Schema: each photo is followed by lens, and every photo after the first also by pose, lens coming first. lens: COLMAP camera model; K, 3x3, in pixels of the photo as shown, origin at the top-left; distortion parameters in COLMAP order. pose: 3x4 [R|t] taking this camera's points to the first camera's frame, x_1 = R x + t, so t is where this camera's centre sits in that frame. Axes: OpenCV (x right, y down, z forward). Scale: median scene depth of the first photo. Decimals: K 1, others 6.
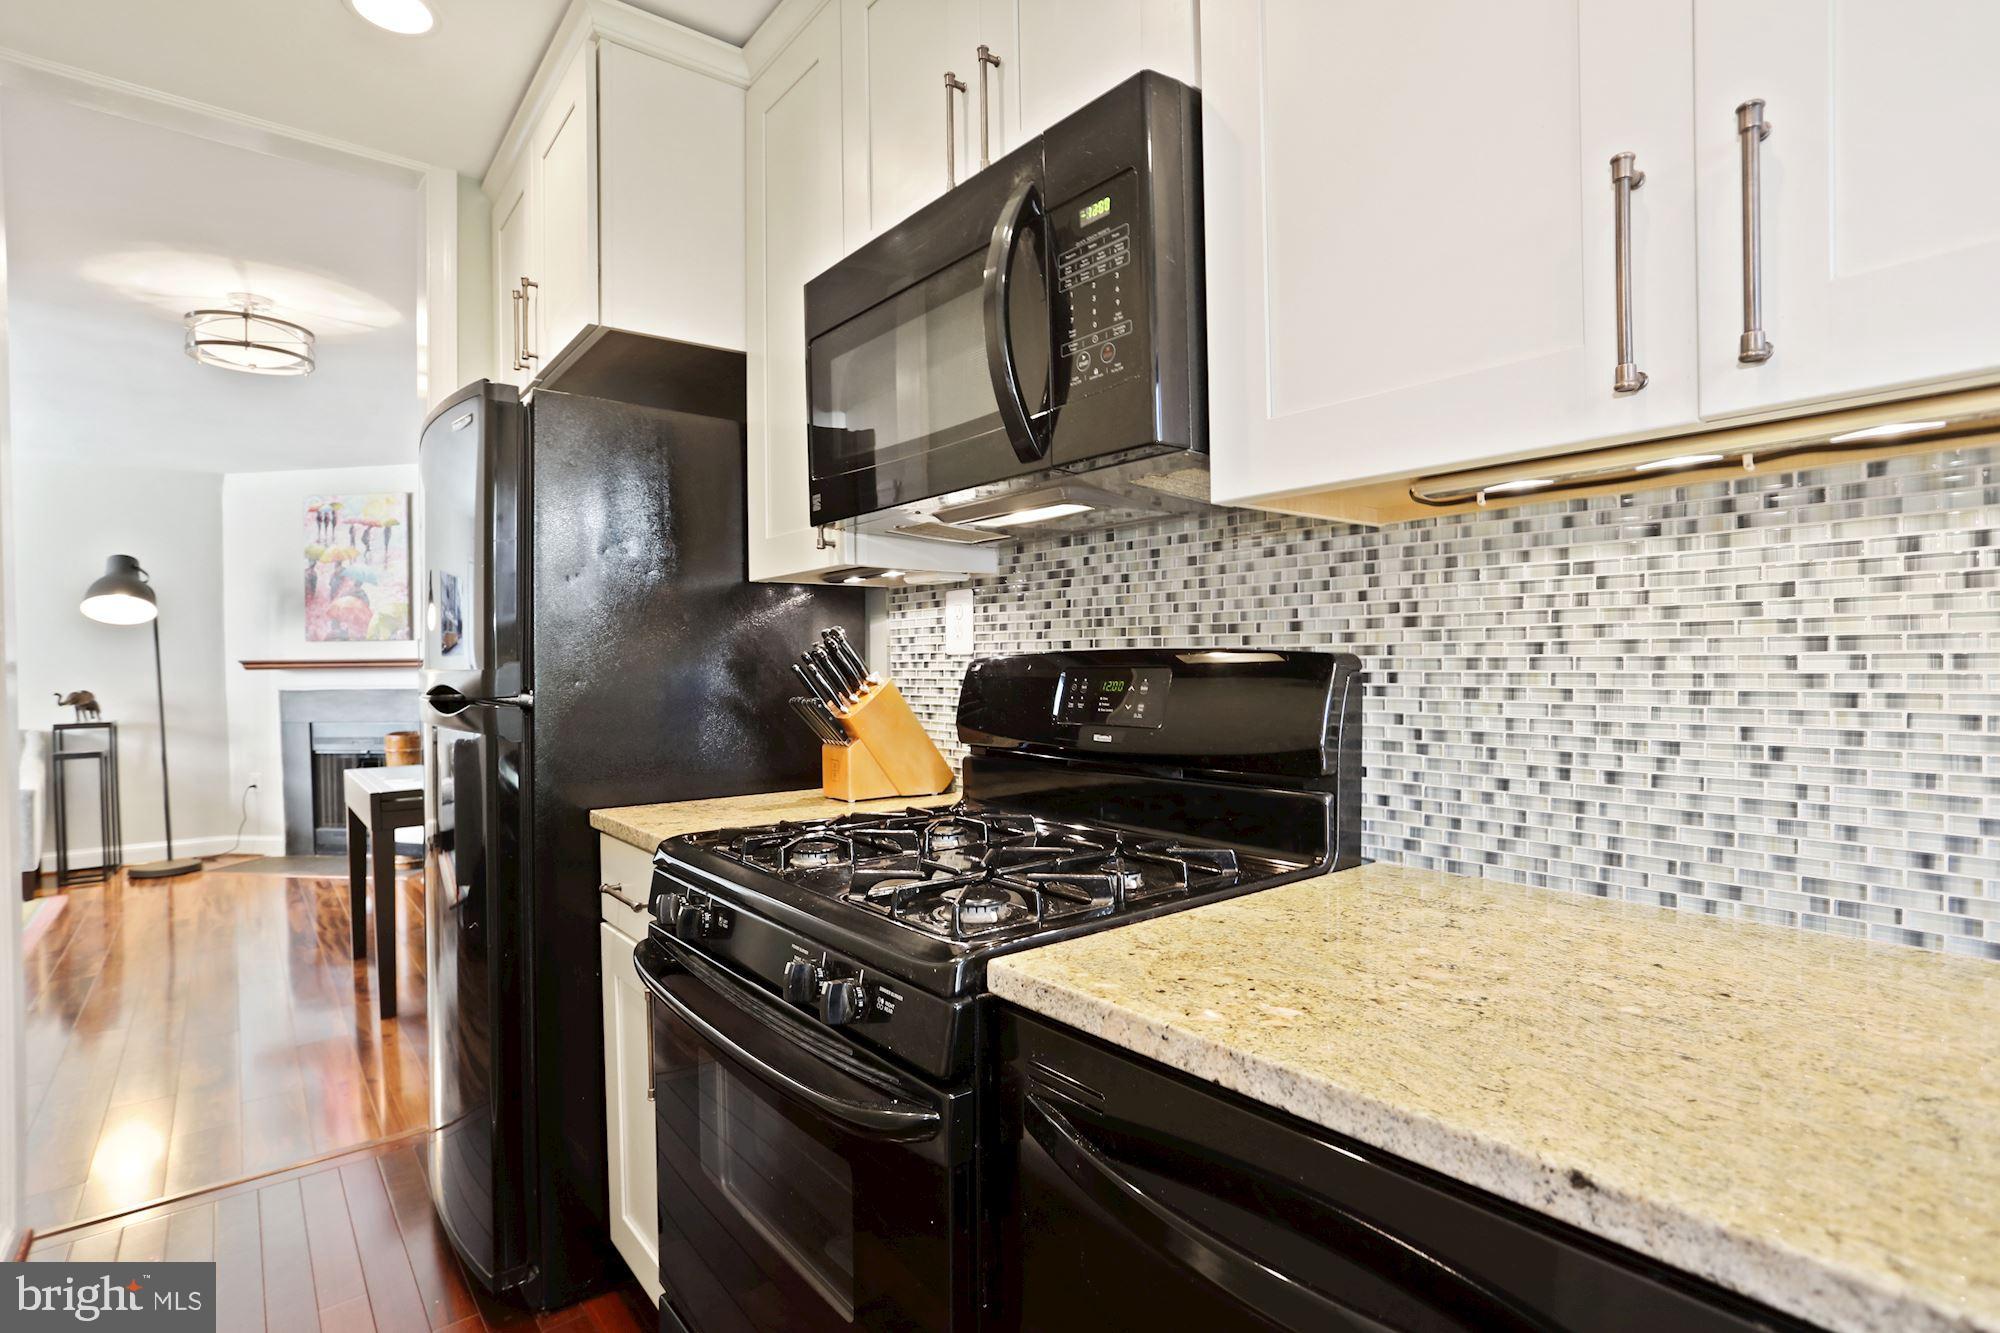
lens RADIAL K [[983.9, 0, 991.4], [0, 983.9, 669.6], [0, 0, 1]] dist [-0.054978, 0.027071]
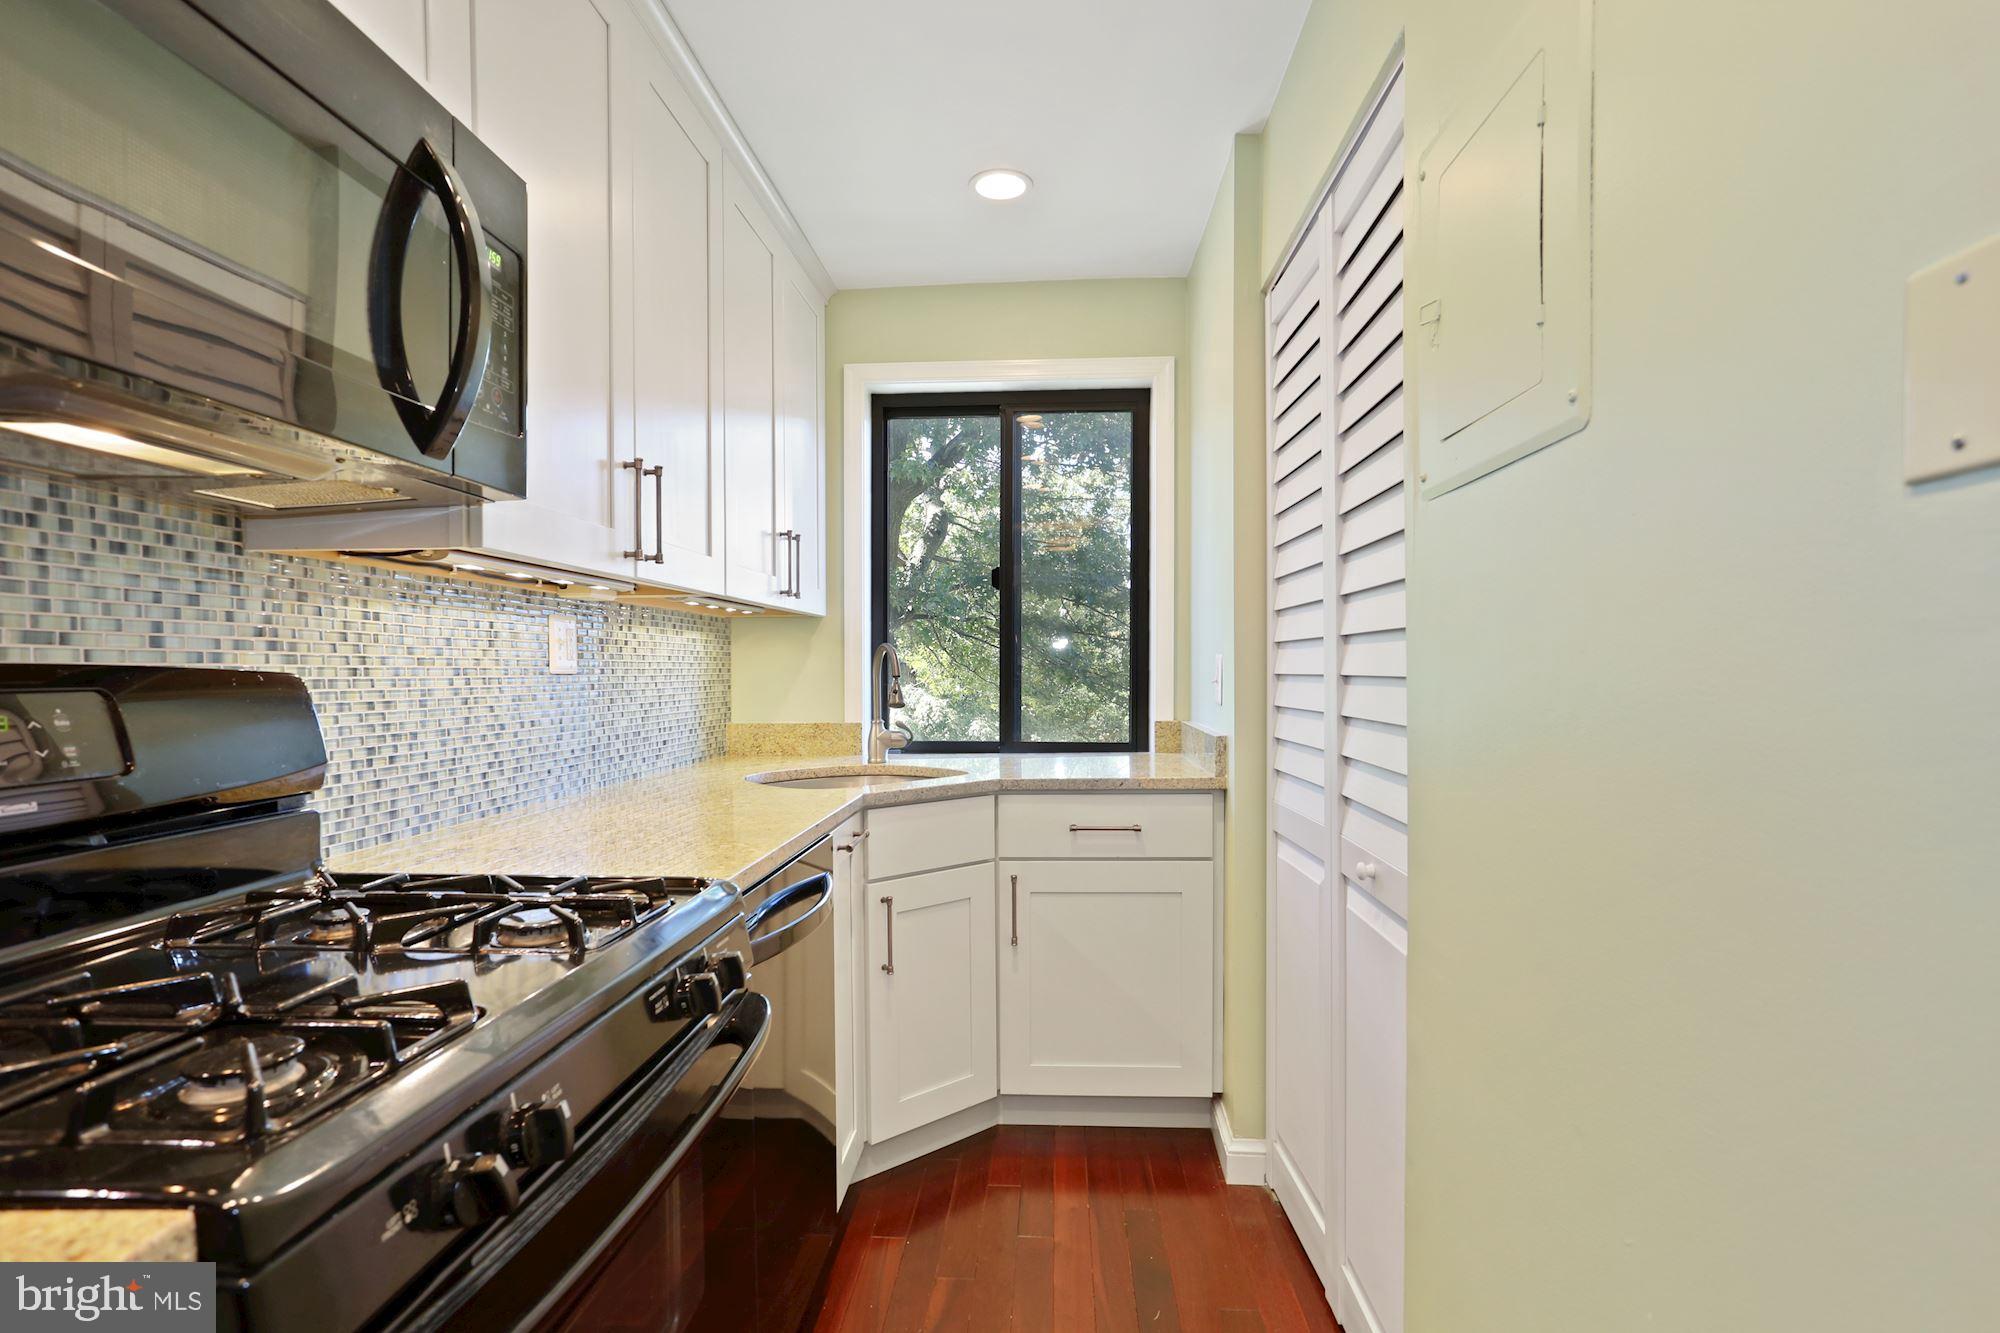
lens RADIAL K [[983.9, 0, 1005.6], [0, 983.9, 695.2], [0, 0, 1]] dist [-0.054978, 0.027071]
pose [[-0.741682, -0.002010, 0.670749, -0.715764], [0.018148, 0.999569, 0.023063, -0.003170], [-0.670506, 0.029277, -0.741326, 0.999108]]
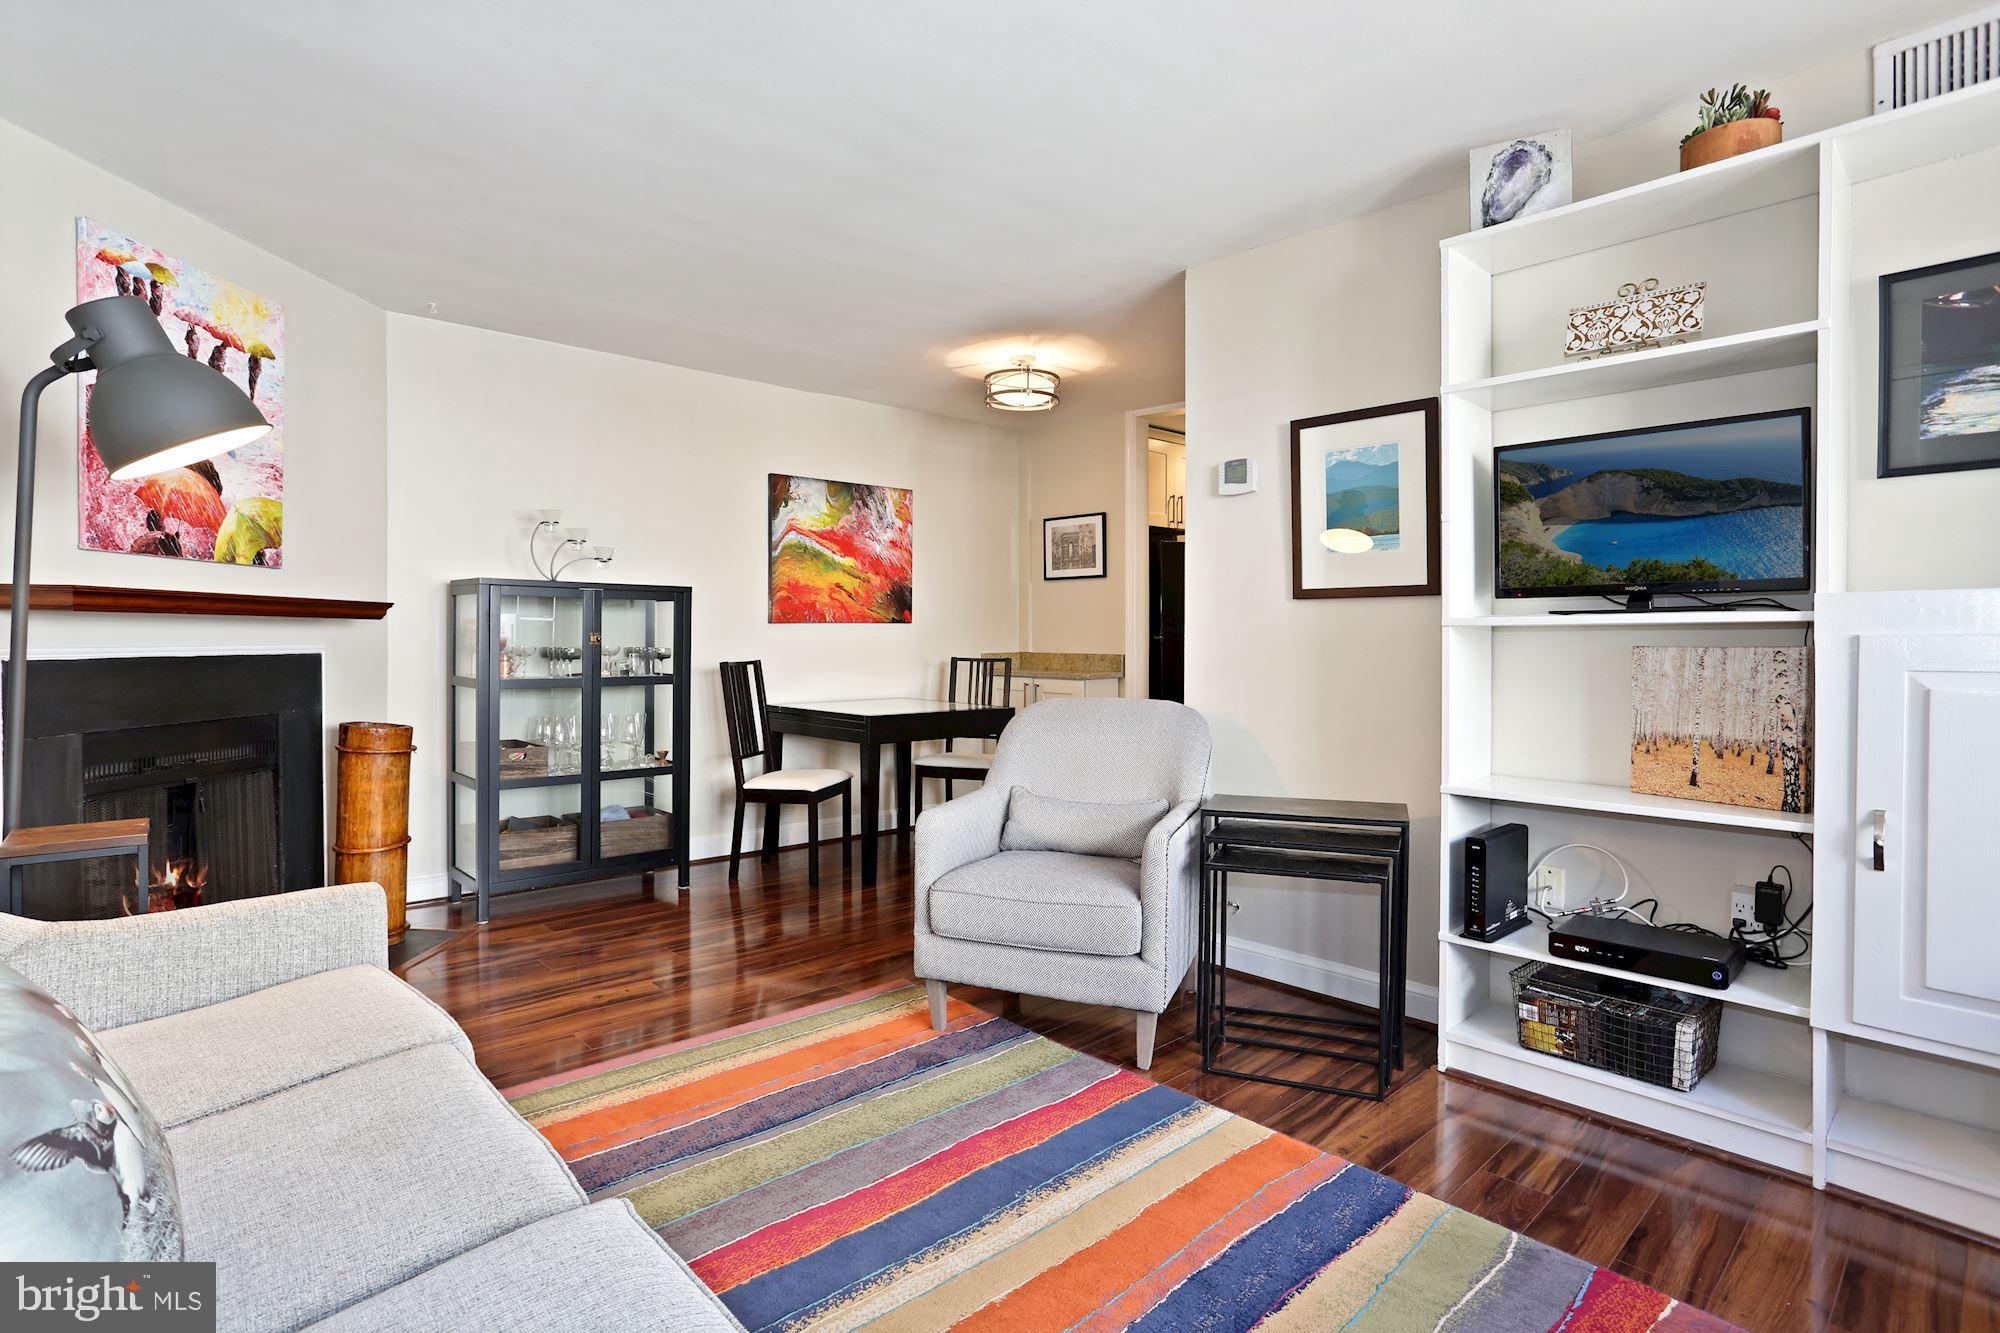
lens RADIAL K [[983.9, 0, 977.4], [0, 983.9, 641.5], [0, 0, 1]] dist [-0.054978, 0.027071]
pose [[-0.067646, 0.006826, 0.997686, -4.582798], [0.006683, 0.999957, -0.006388, 0.072127], [-0.997687, 0.006235, -0.067688, 2.440477]]
